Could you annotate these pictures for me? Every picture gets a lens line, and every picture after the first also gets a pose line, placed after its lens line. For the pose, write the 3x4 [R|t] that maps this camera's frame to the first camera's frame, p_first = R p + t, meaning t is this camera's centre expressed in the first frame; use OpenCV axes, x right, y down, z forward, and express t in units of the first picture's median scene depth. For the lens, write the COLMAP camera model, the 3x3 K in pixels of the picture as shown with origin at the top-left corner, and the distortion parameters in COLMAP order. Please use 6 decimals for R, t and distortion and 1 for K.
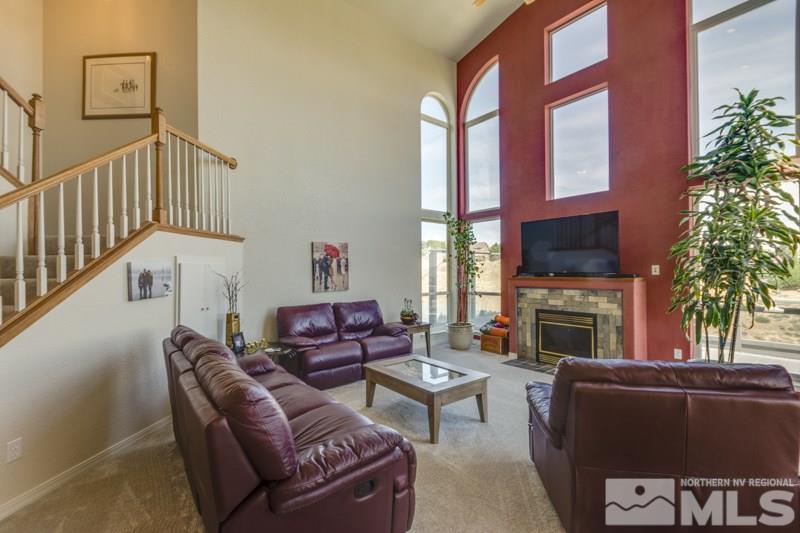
lens RADIAL K [[351.0, 0, 398.4], [0, 351.0, 267.4], [0, 0, 1]] dist [0.005510, -0.001394]
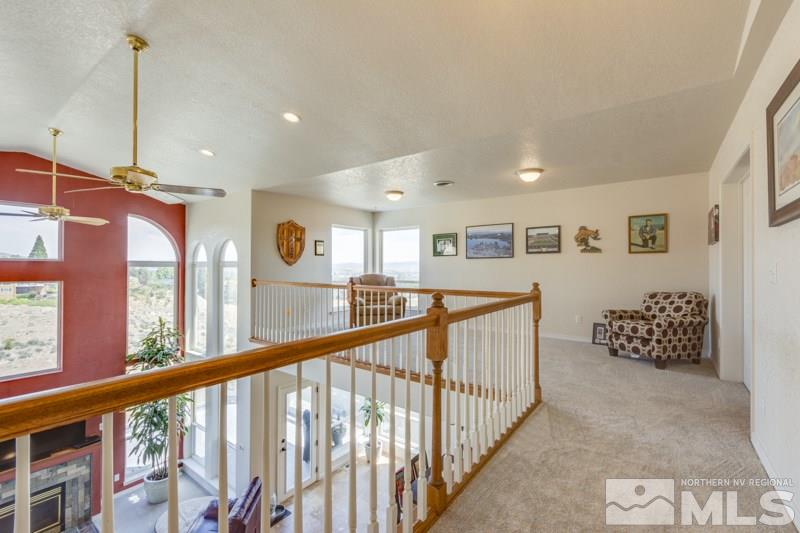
lens RADIAL K [[351.0, 0, 398.6], [0, 351.0, 264.1], [0, 0, 1]] dist [0.005510, -0.001394]
pose [[-0.252626, 0.003588, 0.967557, -0.813735], [-0.007367, 0.999957, -0.005632, -0.556094], [-0.967536, -0.008550, -0.252588, 0.182091]]
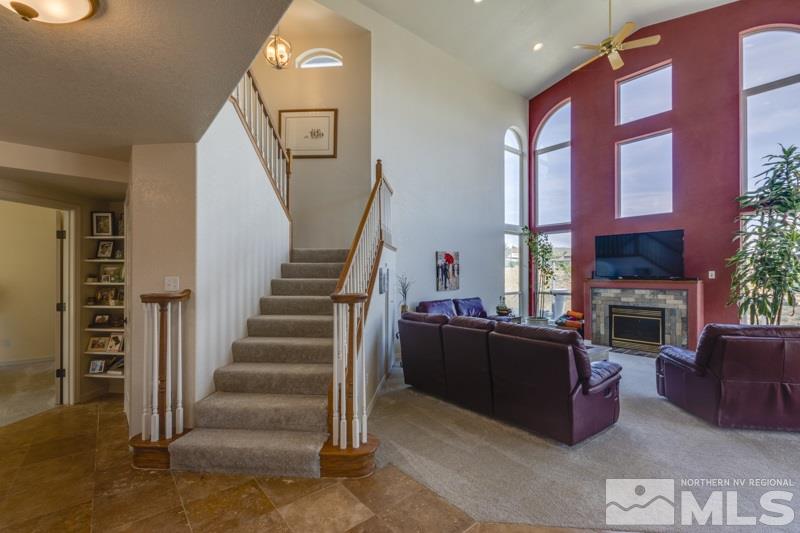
lens RADIAL K [[351.0, 0, 398.0], [0, 351.0, 272.2], [0, 0, 1]] dist [0.005510, -0.001394]
pose [[0.999984, 0.005420, 0.001755, -0.388256], [-0.005431, 0.999964, 0.006525, -0.004110], [-0.001719, -0.006535, 0.999977, -0.276408]]
